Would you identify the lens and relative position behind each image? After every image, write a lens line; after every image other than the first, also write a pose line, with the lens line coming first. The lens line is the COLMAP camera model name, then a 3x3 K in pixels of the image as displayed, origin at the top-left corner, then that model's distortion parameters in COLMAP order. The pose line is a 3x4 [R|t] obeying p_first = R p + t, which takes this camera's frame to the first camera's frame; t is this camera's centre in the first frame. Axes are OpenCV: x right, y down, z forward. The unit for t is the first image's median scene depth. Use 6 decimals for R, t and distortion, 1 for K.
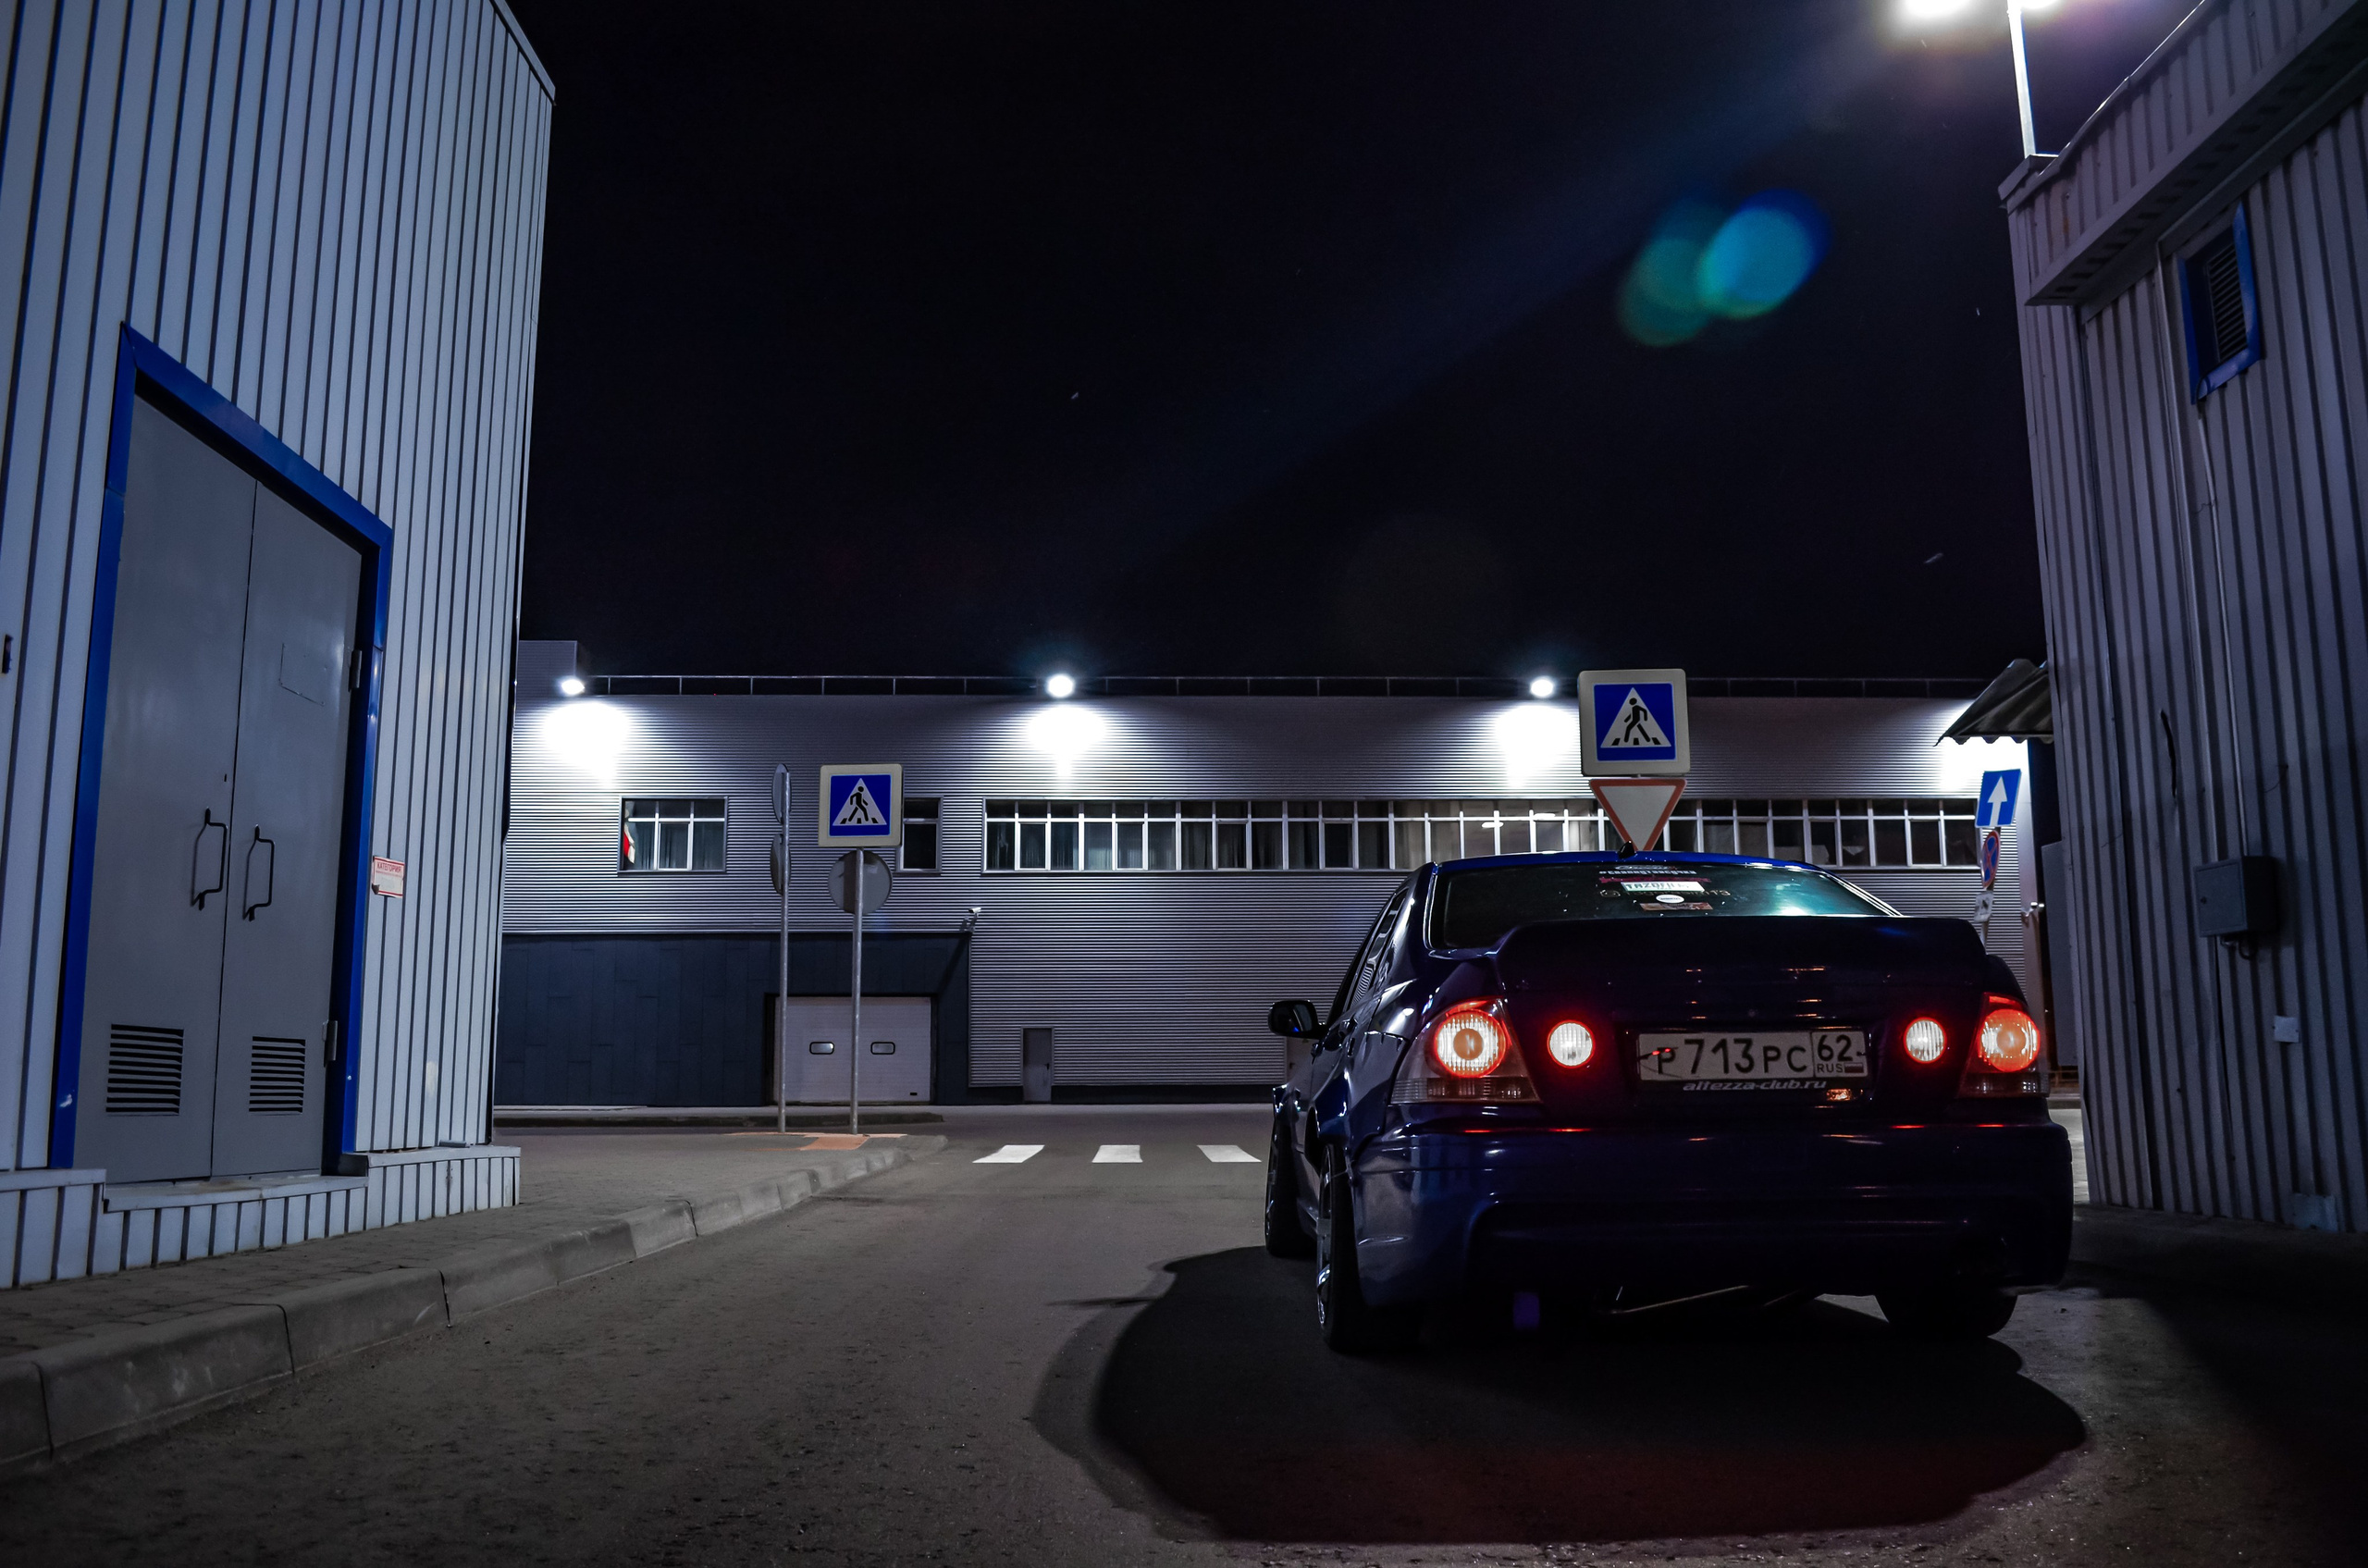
lens RADIAL K [[1866.4, 0, 1200.1], [0, 1866.4, 770.6], [0, 0, 1]] dist [-0.078297, -0.006079]
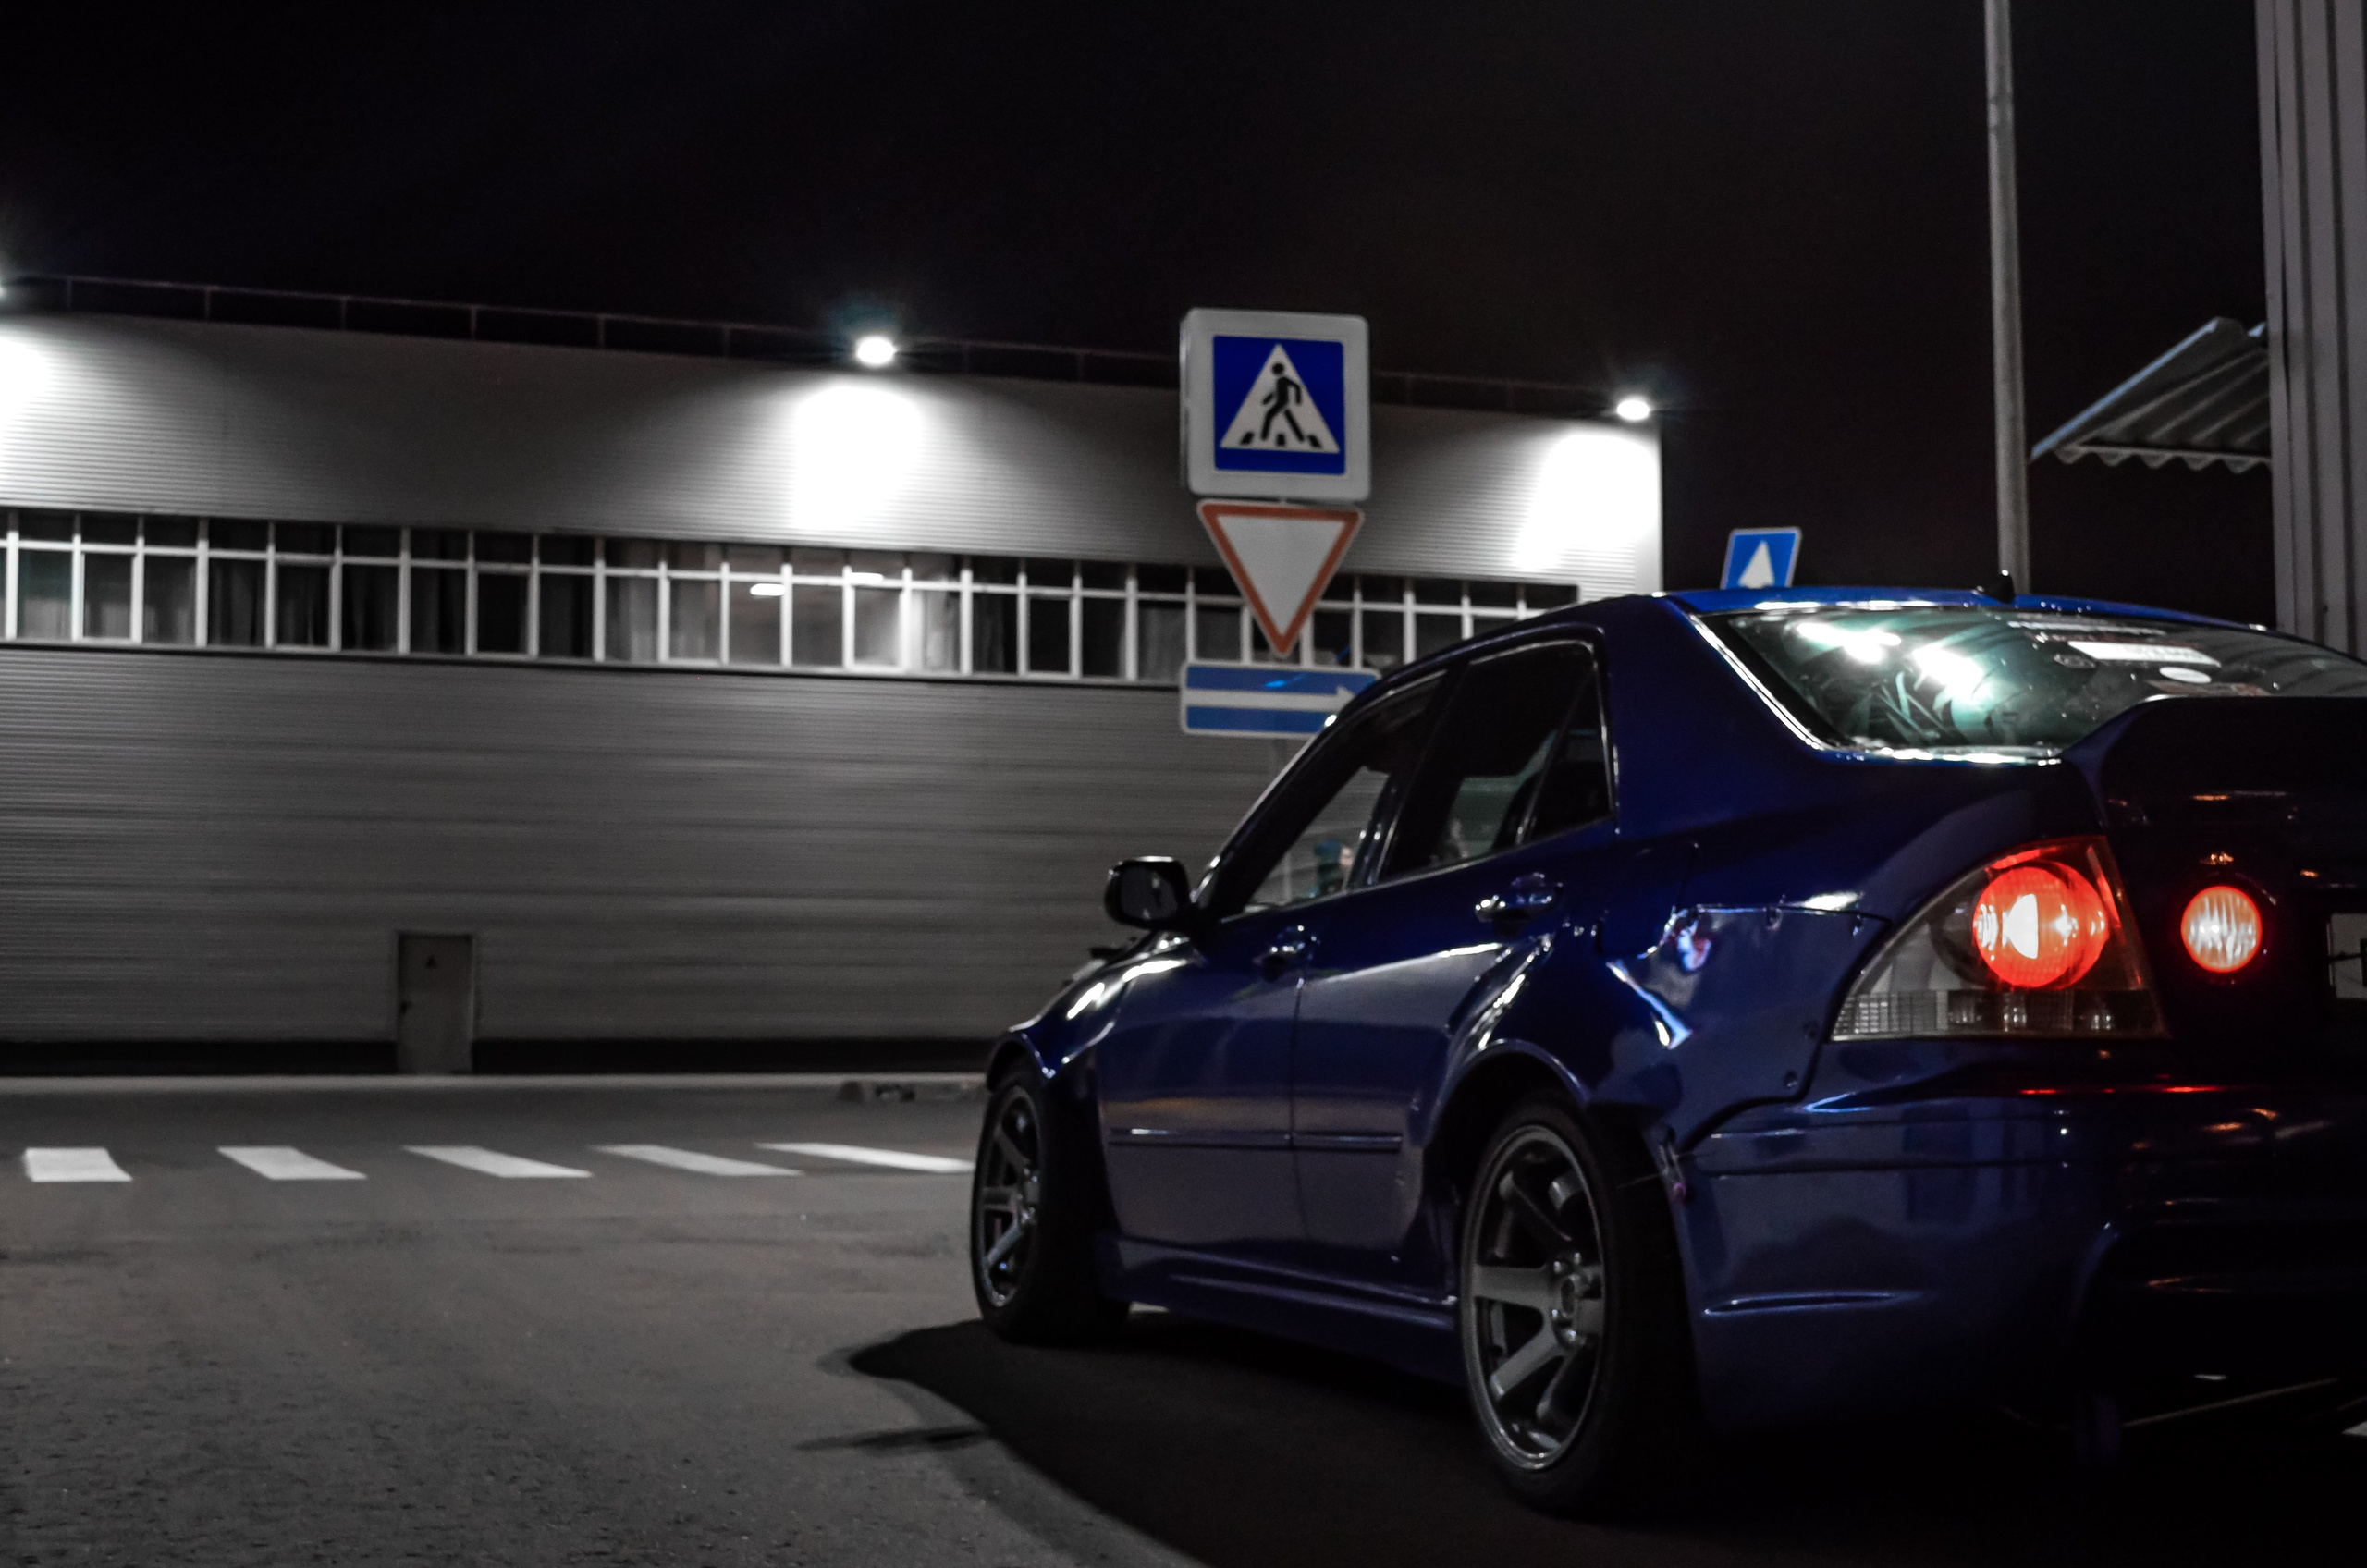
lens RADIAL K [[3261.4, 0, 1198.1], [0, 3261.4, 798.7], [0, 0, 1]] dist [-0.035285, 0.000000]
pose [[0.949936, 0.027568, 0.311226, -0.095207], [-0.055810, 0.995052, 0.082203, 0.012876], [-0.307420, -0.095457, 0.946774, 0.055263]]
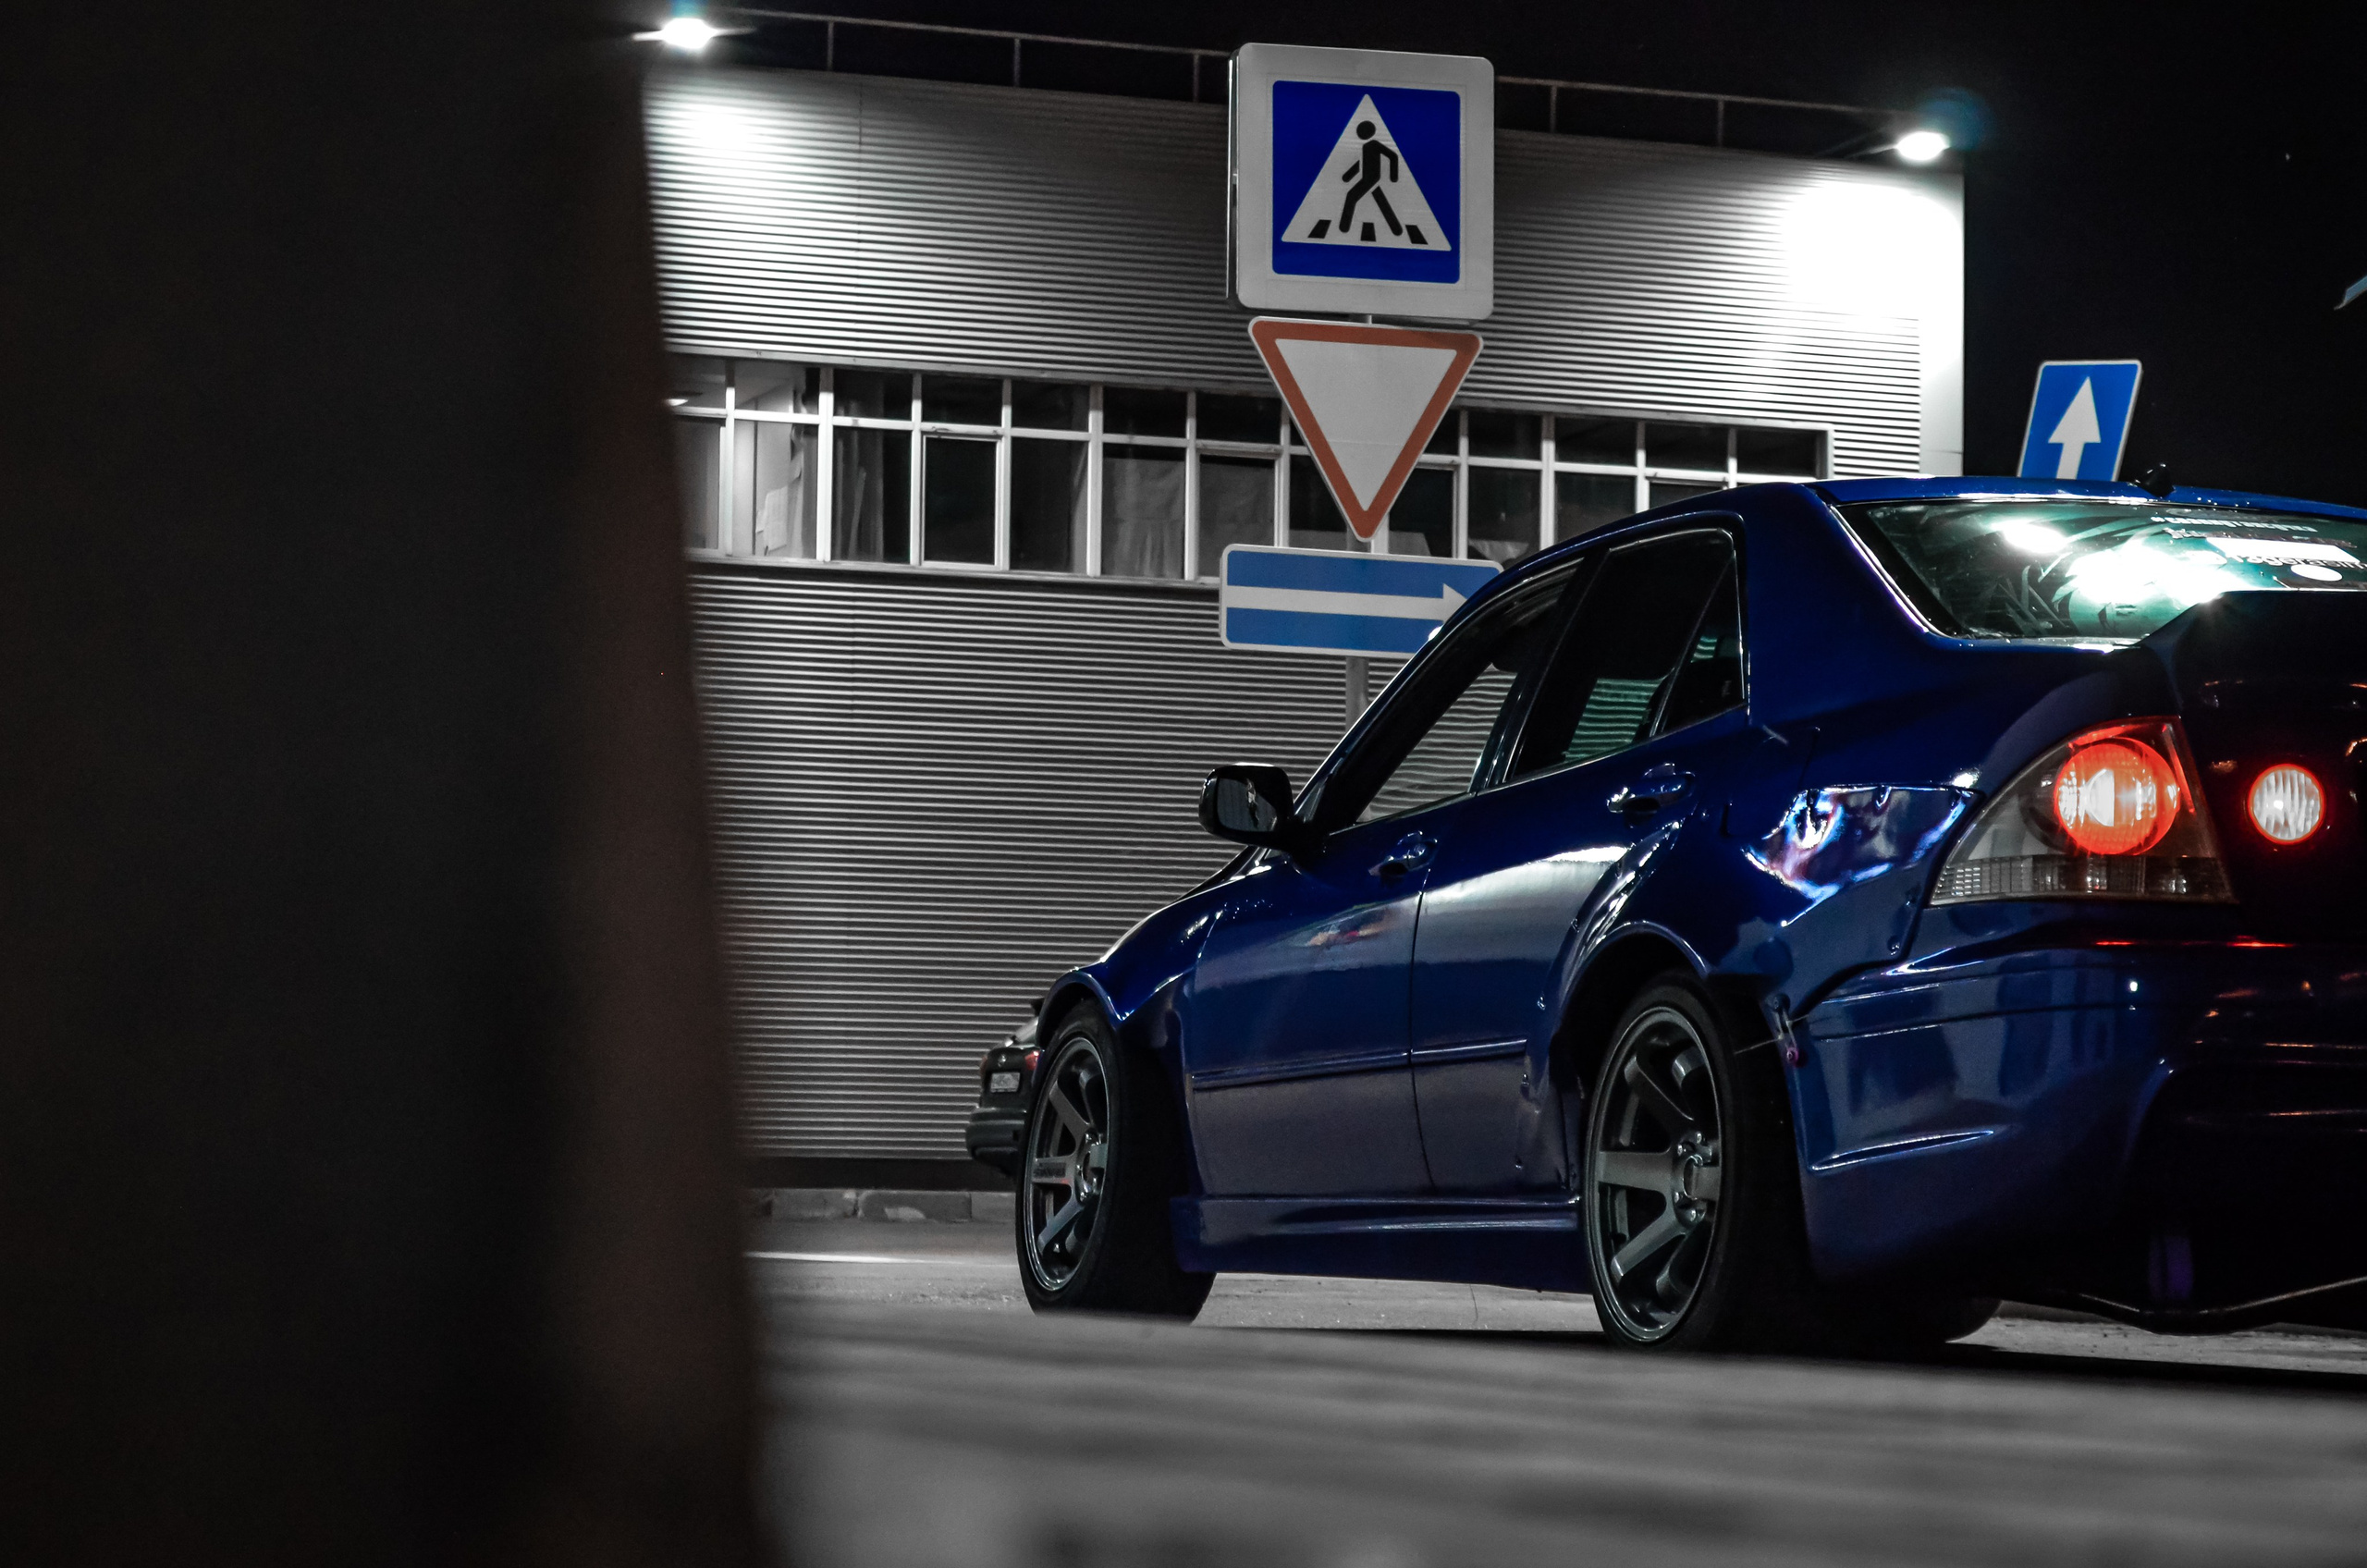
lens RADIAL K [[5661.0, 0, 1181.0], [0, 5661.0, 777.2], [0, 0, 1]] dist [0.021786, 0.000000]
pose [[0.949085, 0.044176, 0.311908, -0.174815], [-0.072761, 0.994087, 0.080606, 0.005598], [-0.306503, -0.099197, 0.946687, -0.145233]]
